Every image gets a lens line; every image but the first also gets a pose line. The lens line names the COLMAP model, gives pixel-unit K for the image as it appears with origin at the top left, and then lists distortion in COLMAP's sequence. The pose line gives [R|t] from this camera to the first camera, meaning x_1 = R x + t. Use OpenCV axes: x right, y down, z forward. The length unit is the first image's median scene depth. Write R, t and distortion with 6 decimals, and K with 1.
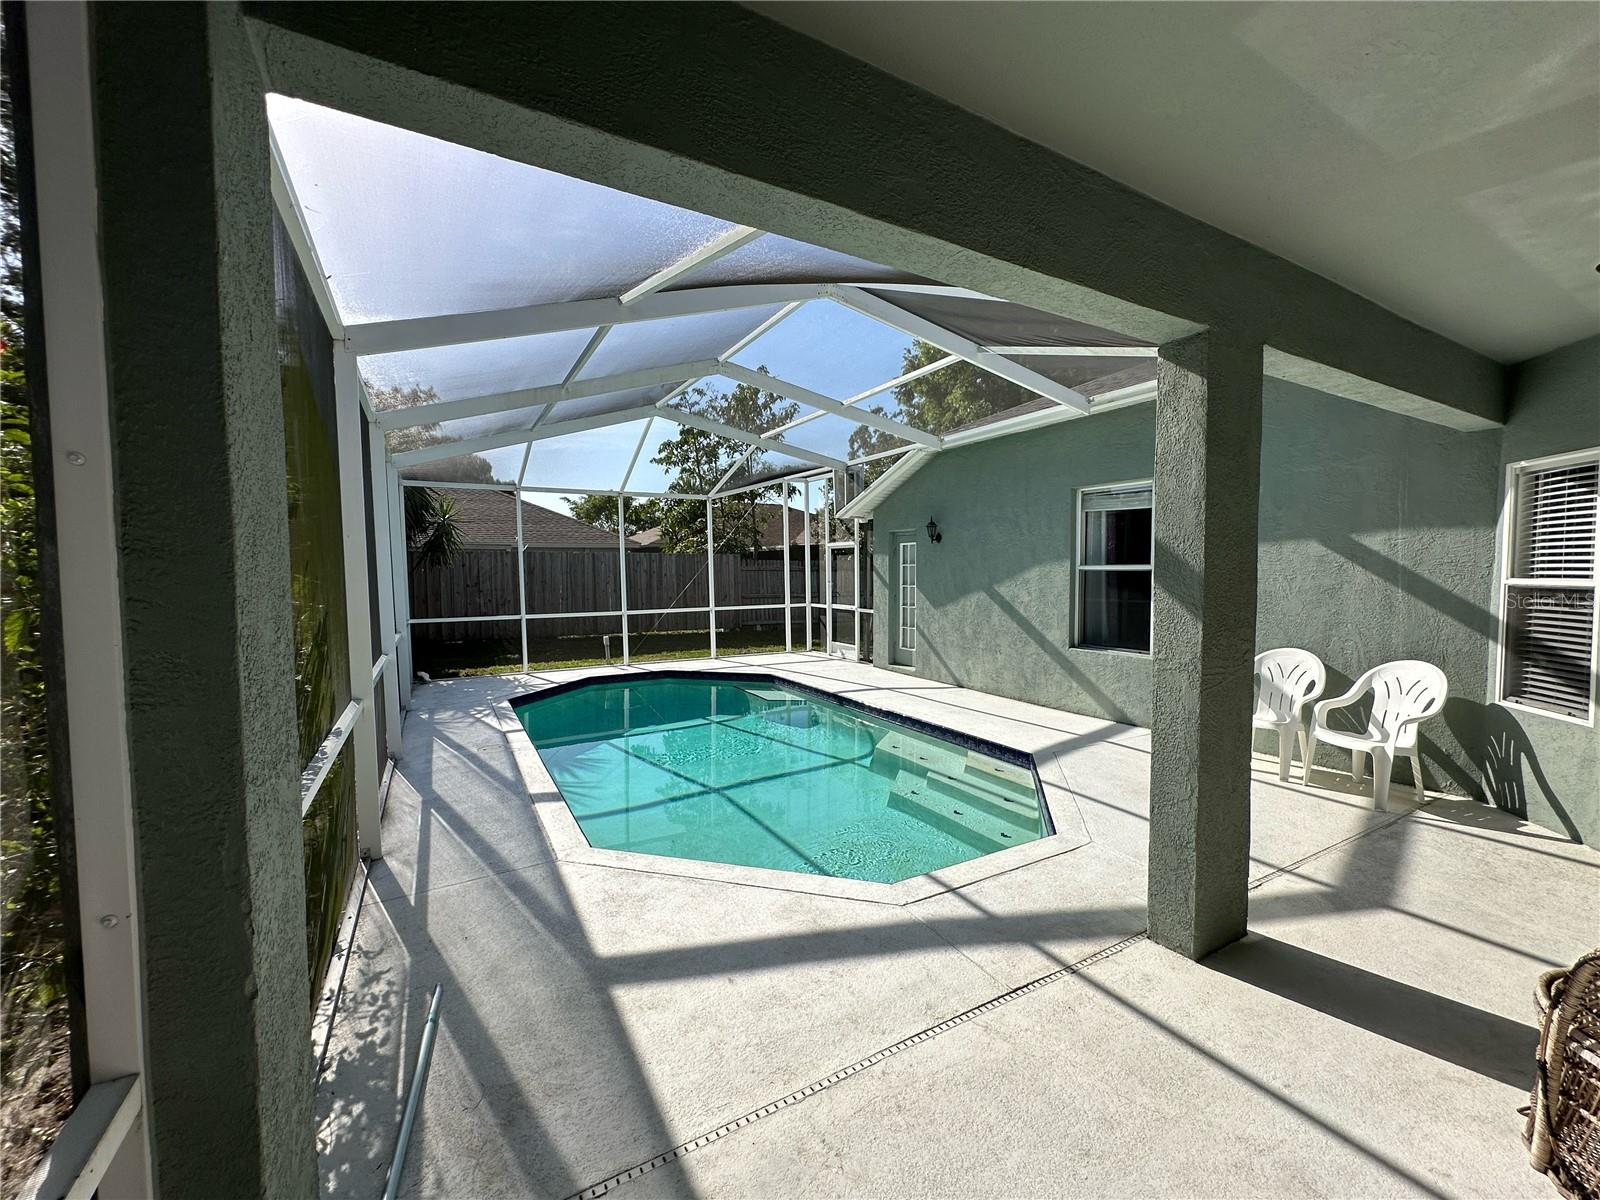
lens RADIAL K [[643.2, 0, 799.5], [0, 643.2, 598.8], [0, 0, 1]] dist [-0.003207, 0.000586]
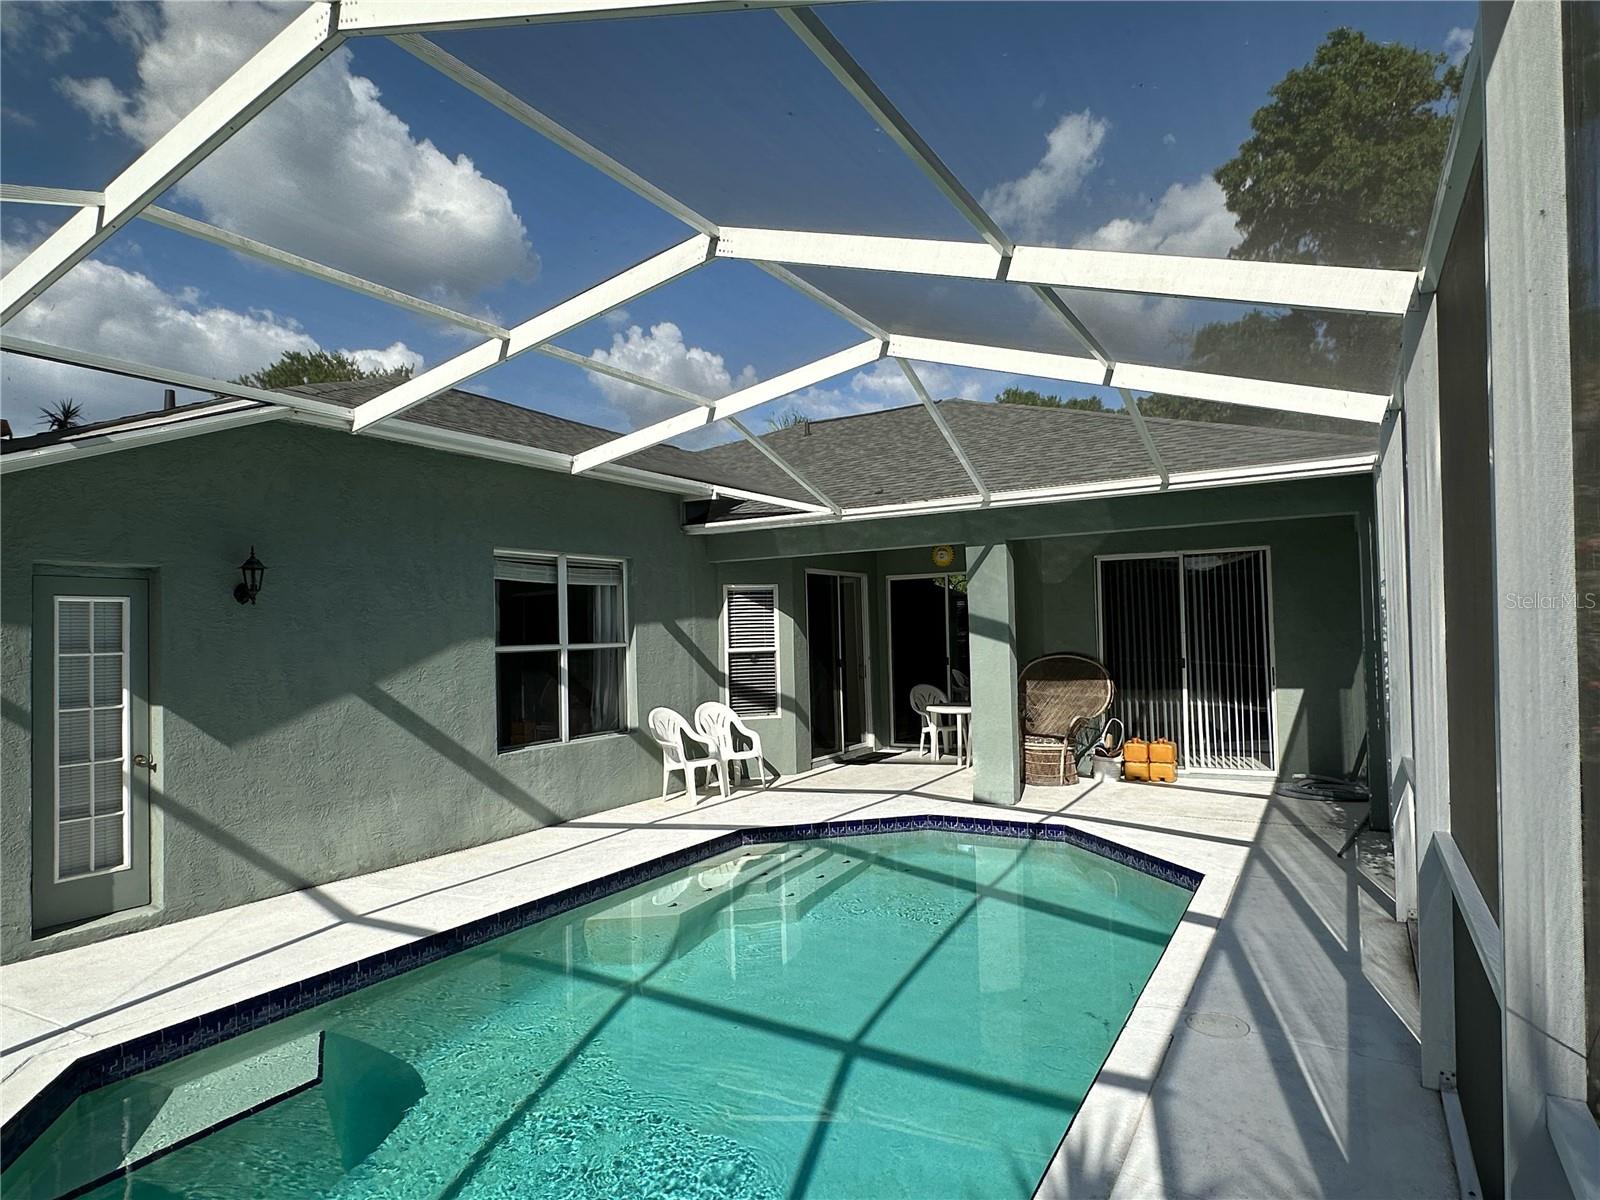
lens RADIAL K [[940.3, 0, 794.5], [0, 940.3, 606.9], [0, 0, 1]] dist [0.001046, -0.007062]
pose [[-0.507469, 0.043492, 0.860571, -1.156331], [0.068383, 0.997608, -0.010093, -0.099862], [-0.858952, 0.053727, -0.509230, 2.004117]]
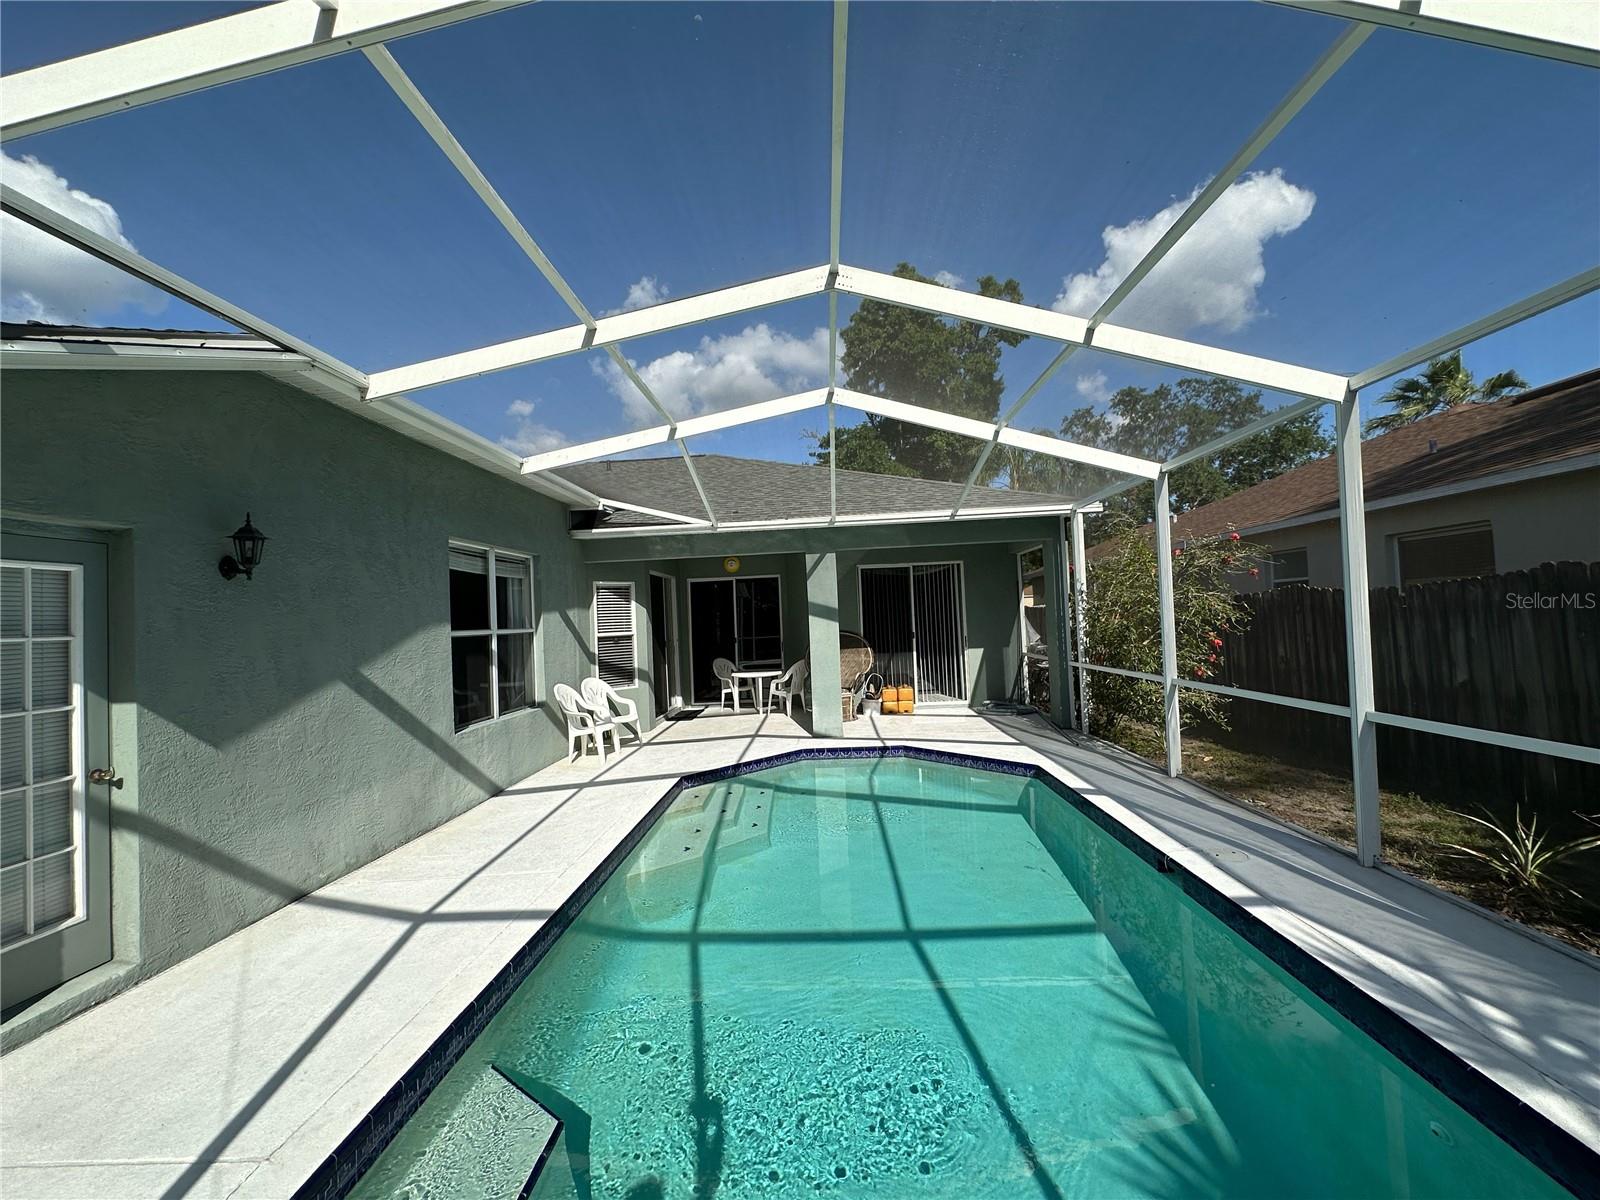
lens RADIAL K [[643.2, 0, 799.0], [0, 643.2, 600.2], [0, 0, 1]] dist [-0.003207, 0.000586]
pose [[-0.847156, 0.057423, 0.528232, -0.594342], [0.072078, 0.997373, 0.007173, -0.101737], [-0.526433, 0.044151, -0.849070, 2.304364]]
